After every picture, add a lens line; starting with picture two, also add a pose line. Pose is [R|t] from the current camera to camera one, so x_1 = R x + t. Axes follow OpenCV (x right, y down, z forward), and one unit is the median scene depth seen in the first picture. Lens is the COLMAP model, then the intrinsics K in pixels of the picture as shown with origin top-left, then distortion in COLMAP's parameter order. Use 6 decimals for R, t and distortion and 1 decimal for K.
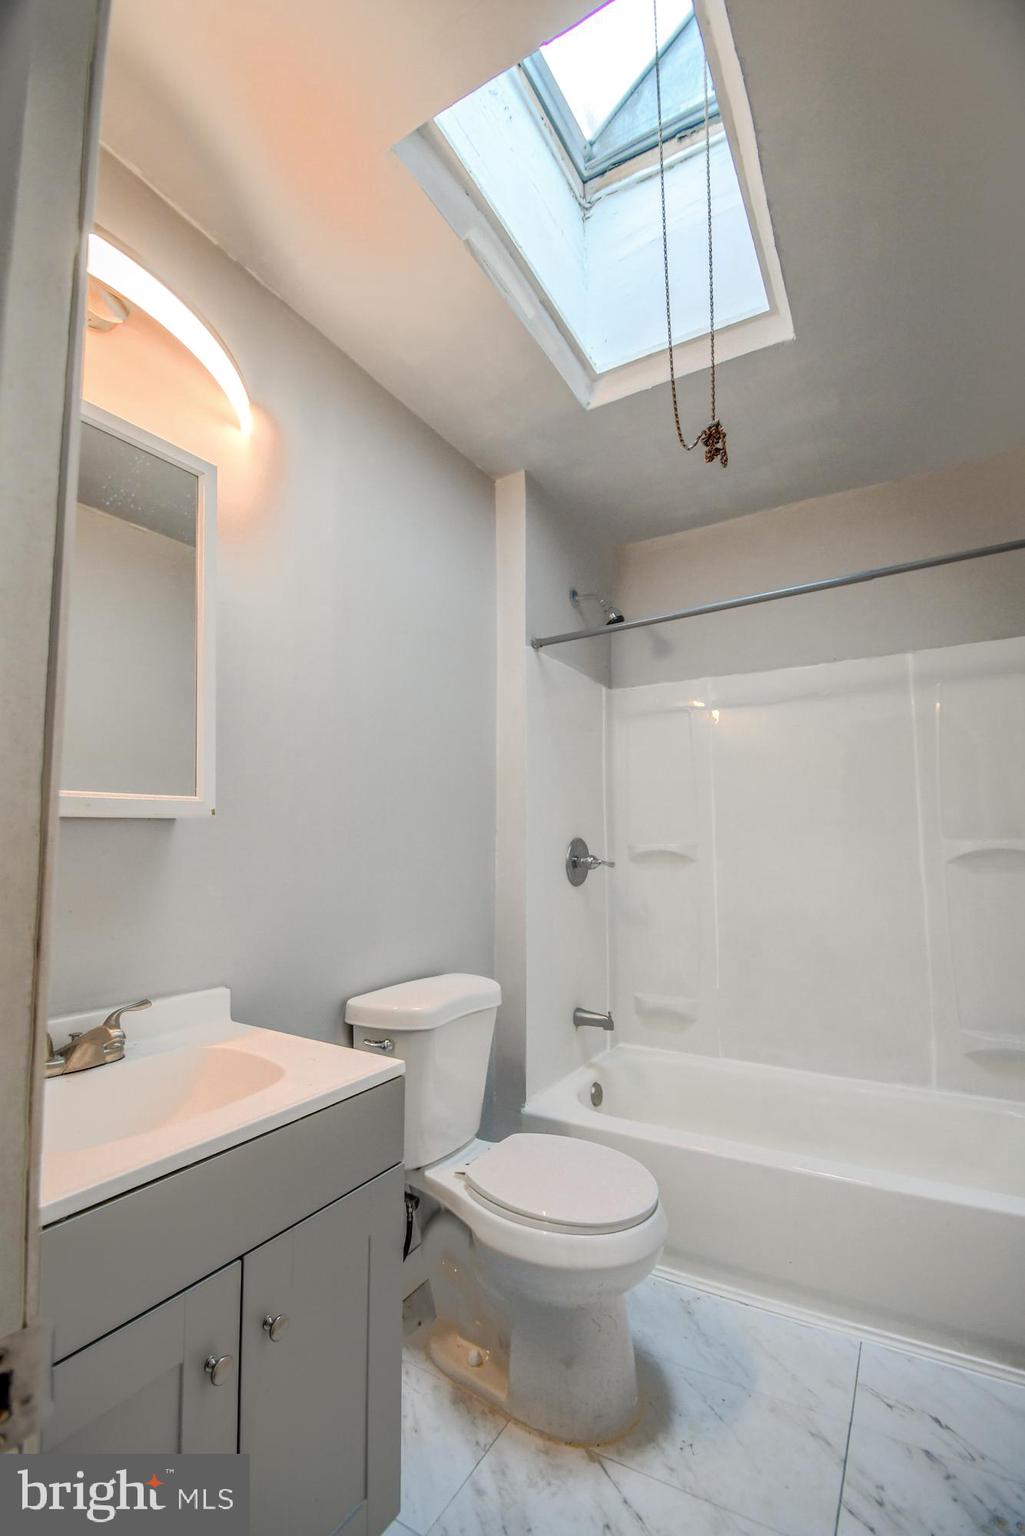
lens RADIAL K [[672.6, 0, 508.9], [0, 672.6, 784.4], [0, 0, 1]] dist [0.009924, -0.014711]
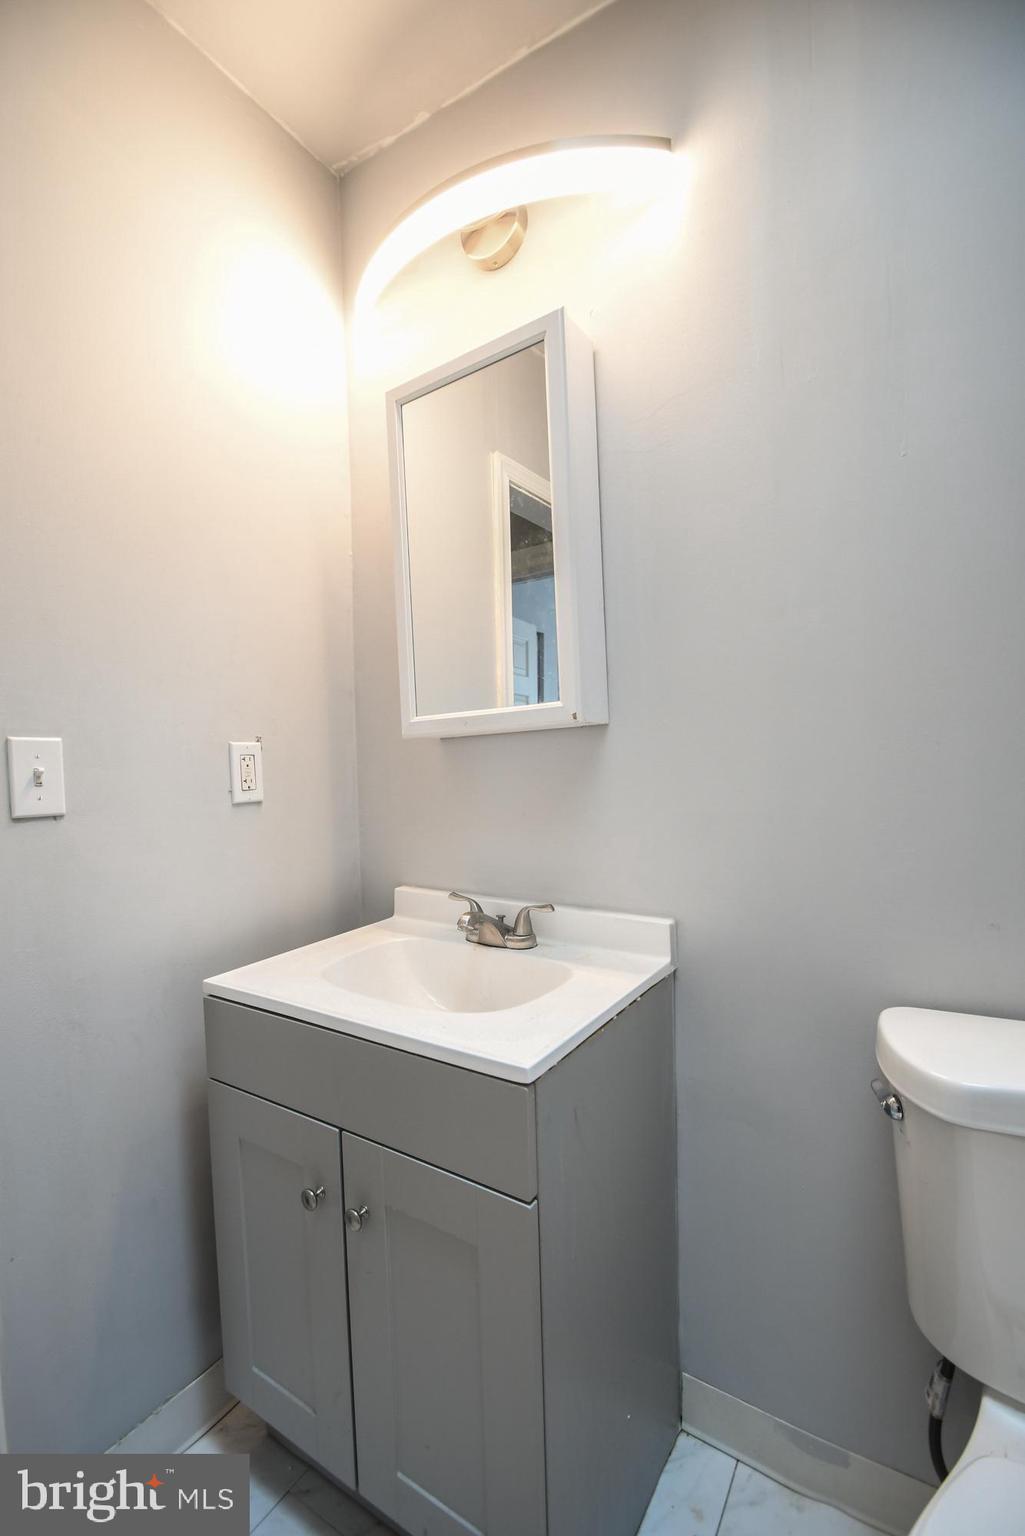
lens RADIAL K [[672.6, 0, 508.9], [0, 672.6, 784.4], [0, 0, 1]] dist [0.009924, -0.014711]
pose [[-0.030572, 0.019945, -0.999334, 0.500301], [0.118343, 0.992841, 0.016195, 0.115846], [0.992502, -0.117769, -0.032713, 1.009519]]
